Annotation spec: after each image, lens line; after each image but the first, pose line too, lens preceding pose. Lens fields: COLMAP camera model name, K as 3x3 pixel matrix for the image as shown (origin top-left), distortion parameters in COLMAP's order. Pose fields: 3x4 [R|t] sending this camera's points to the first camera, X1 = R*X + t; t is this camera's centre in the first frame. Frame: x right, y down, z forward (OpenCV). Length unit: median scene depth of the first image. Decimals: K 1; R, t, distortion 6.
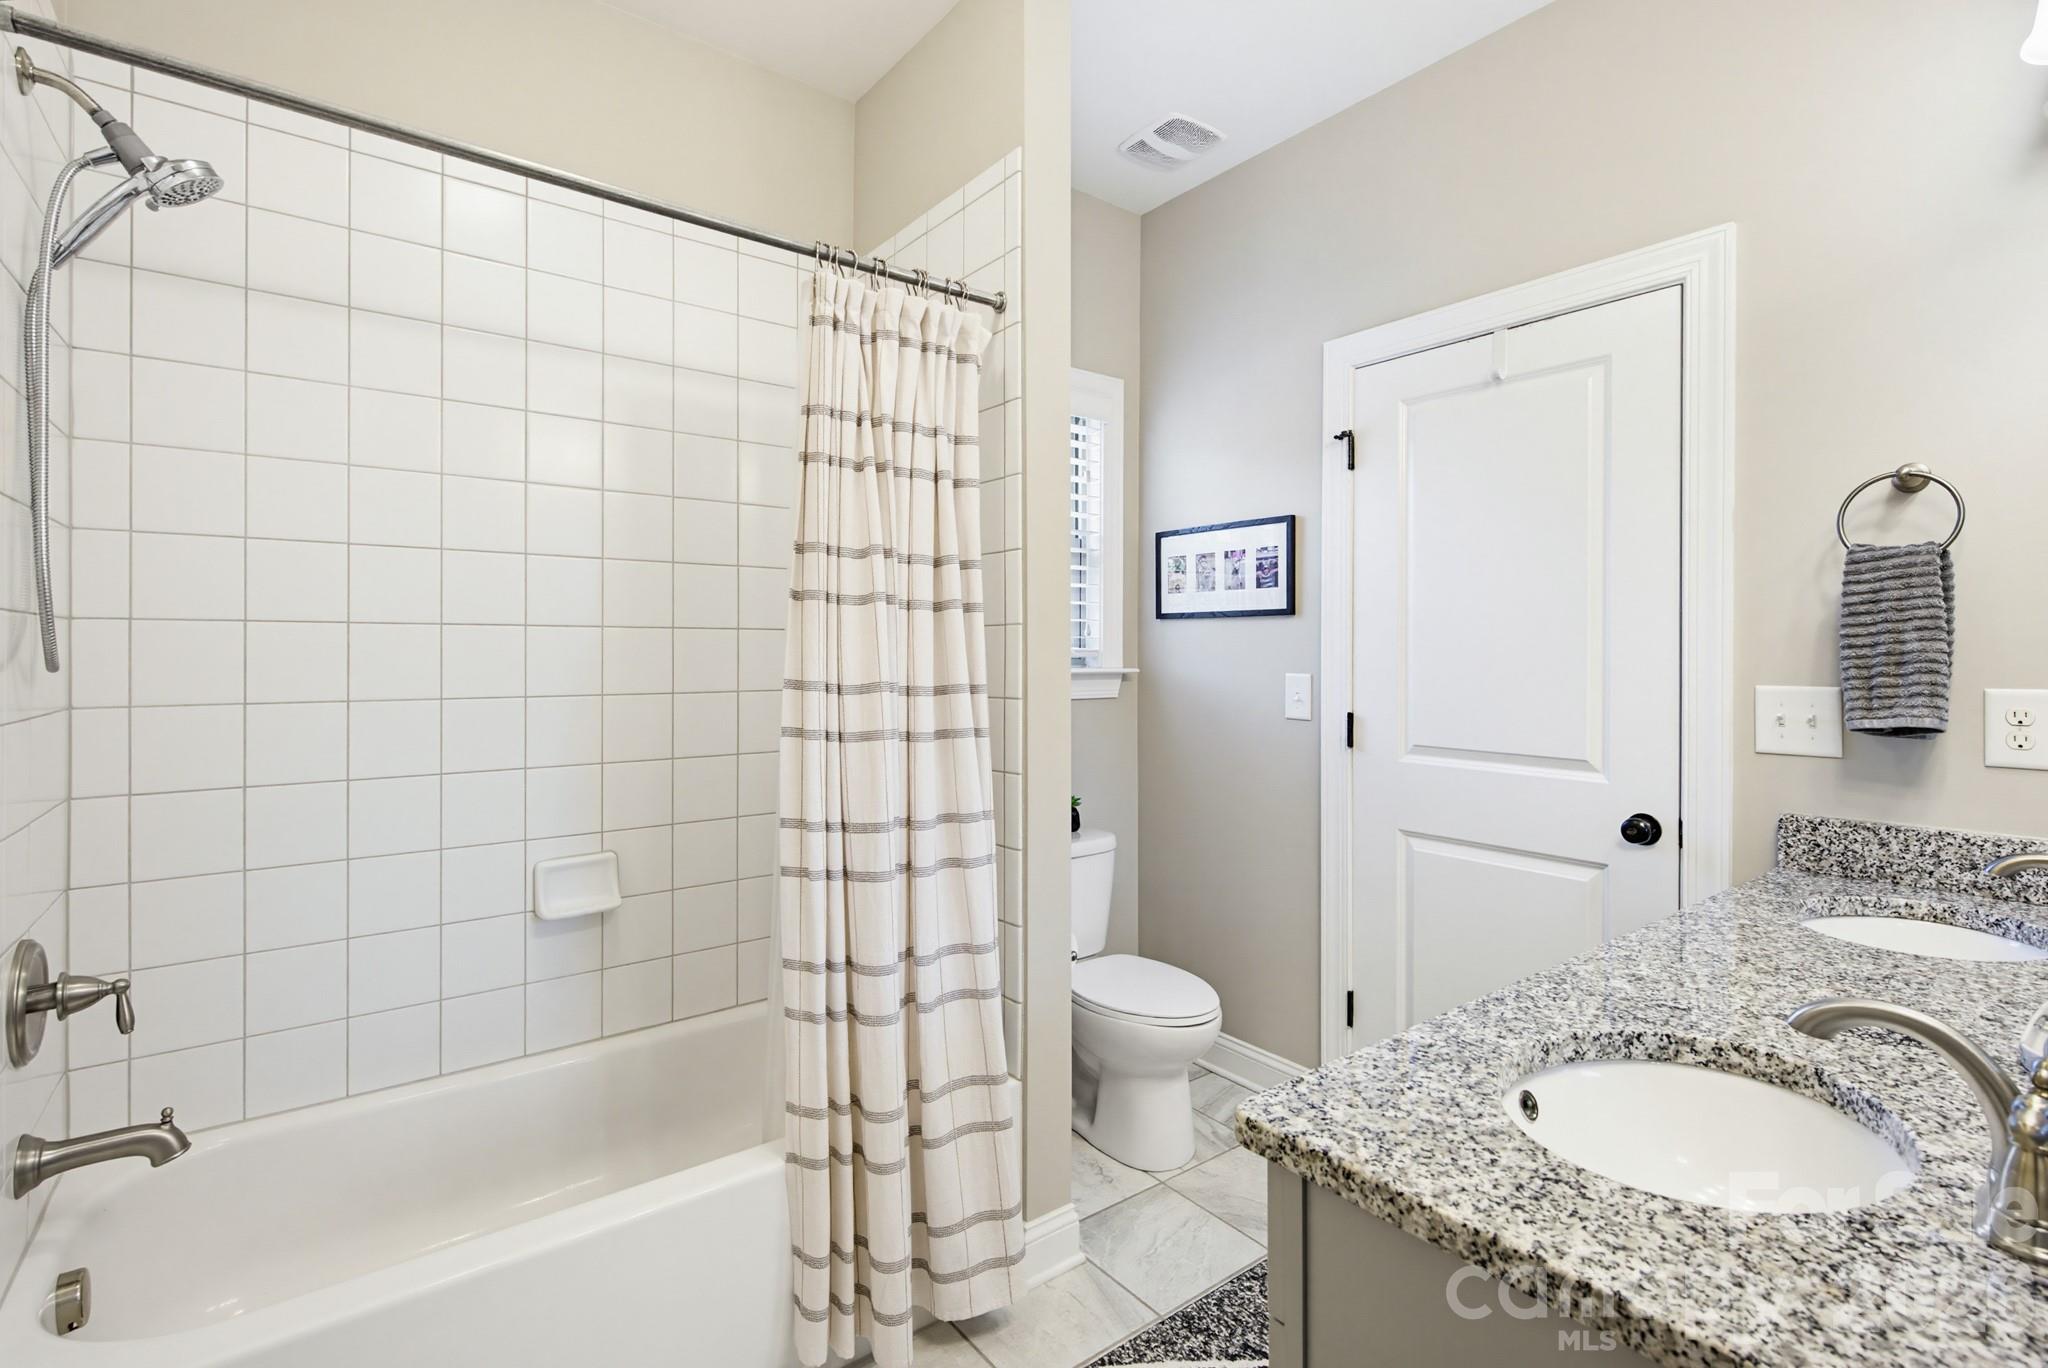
lens RADIAL K [[952.0, 0, 1030.5], [0, 952.0, 663.7], [0, 0, 1]] dist [-0.005372, -0.000459]
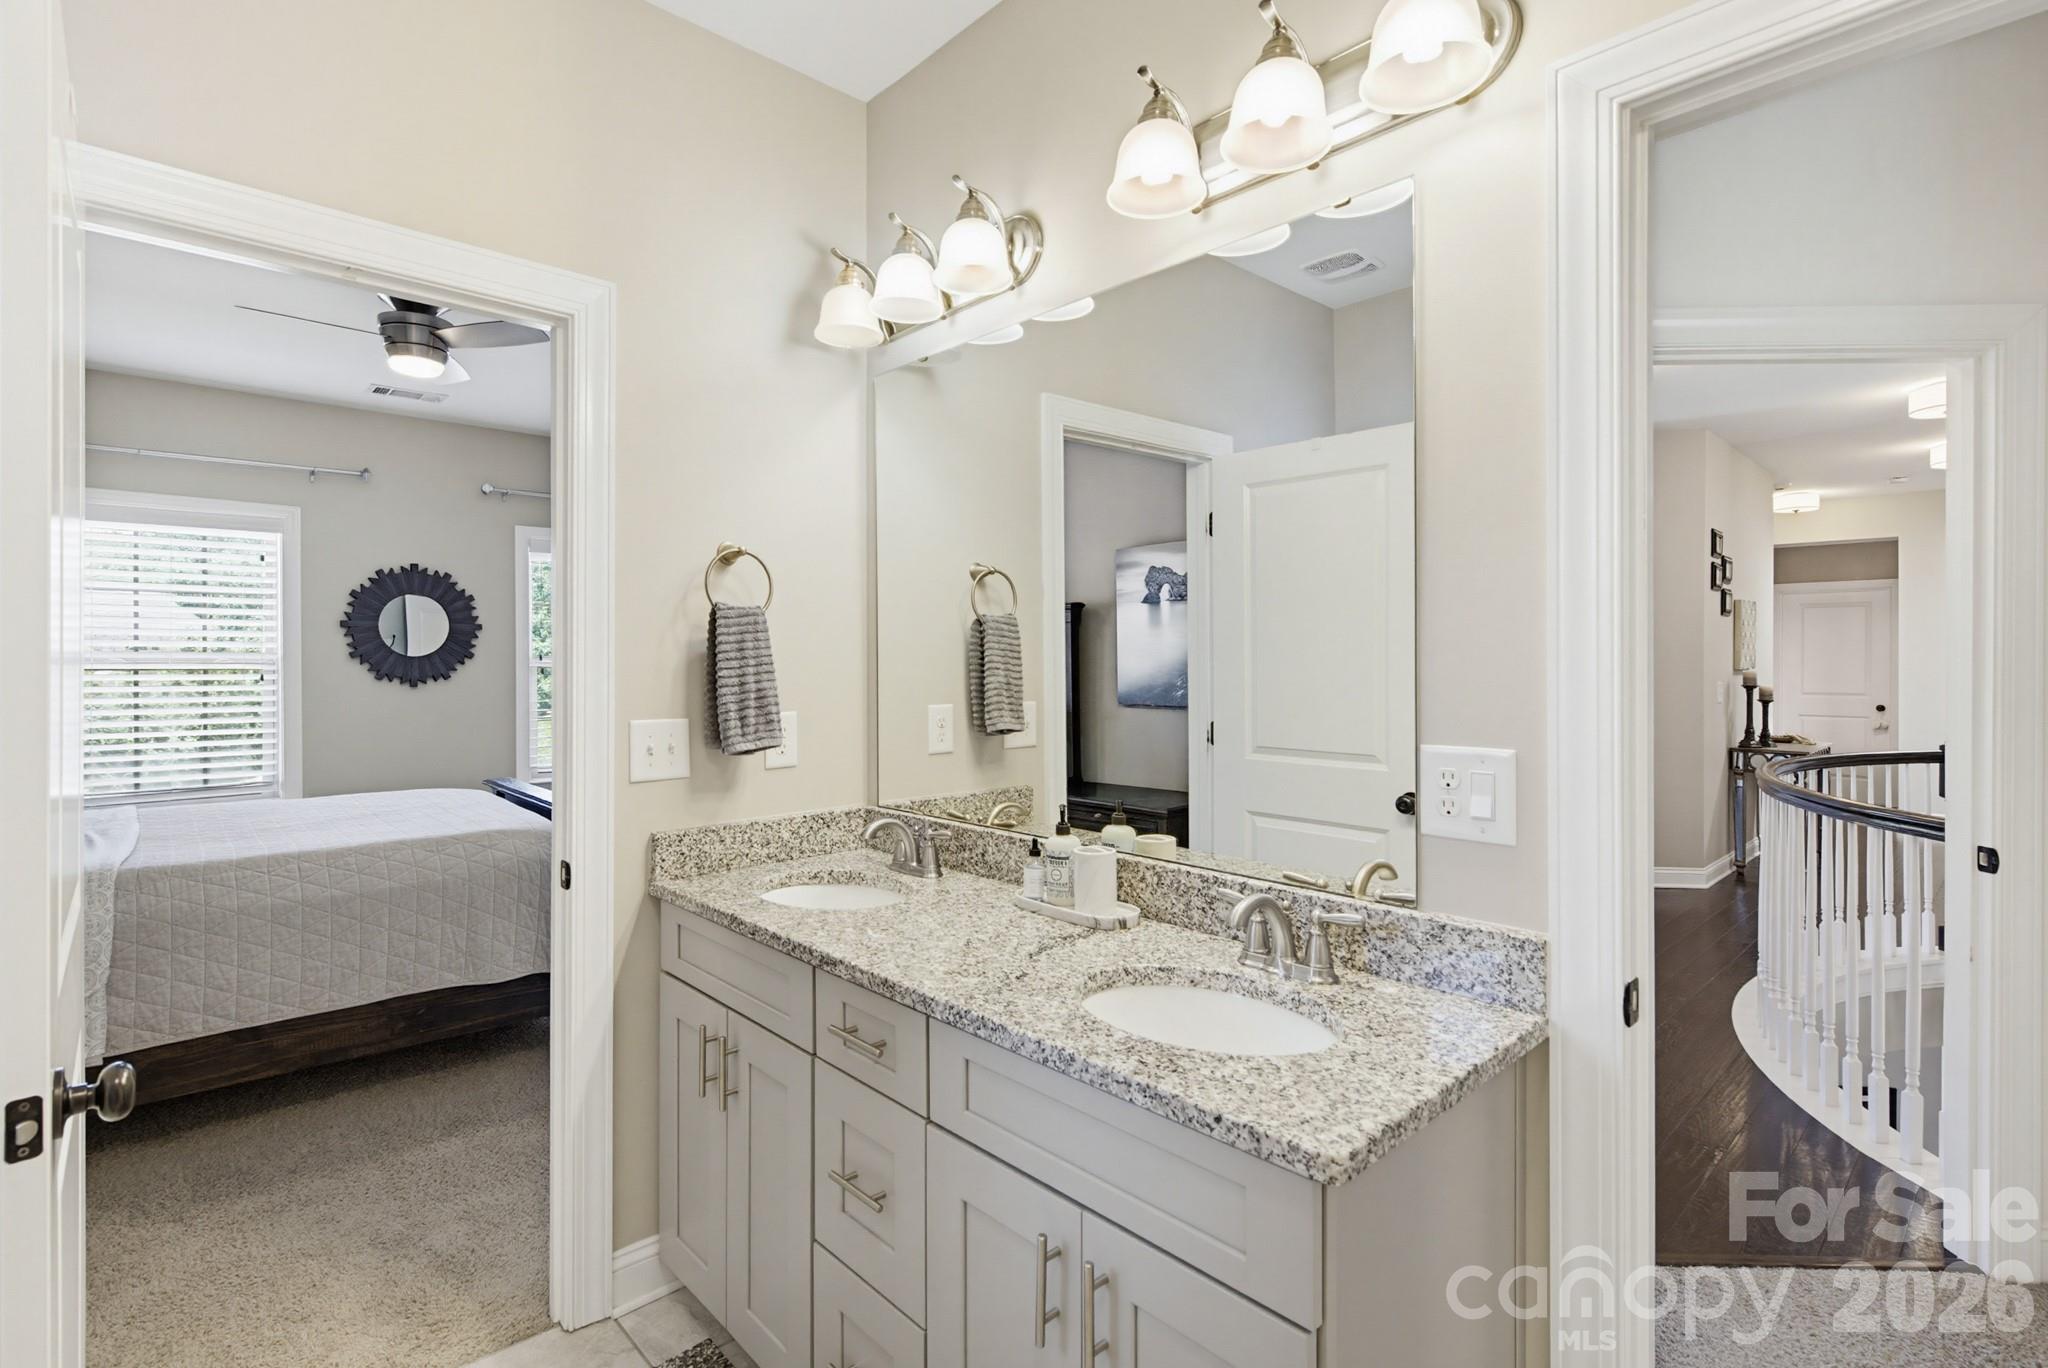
lens RADIAL K [[952.0, 0, 1031.9], [0, 952.0, 669.7], [0, 0, 1]] dist [-0.005372, -0.000459]
pose [[-0.080852, -0.008242, 0.996692, -0.702625], [0.012614, 0.999877, 0.009292, -0.078311], [-0.996646, 0.013324, -0.080738, 1.231487]]
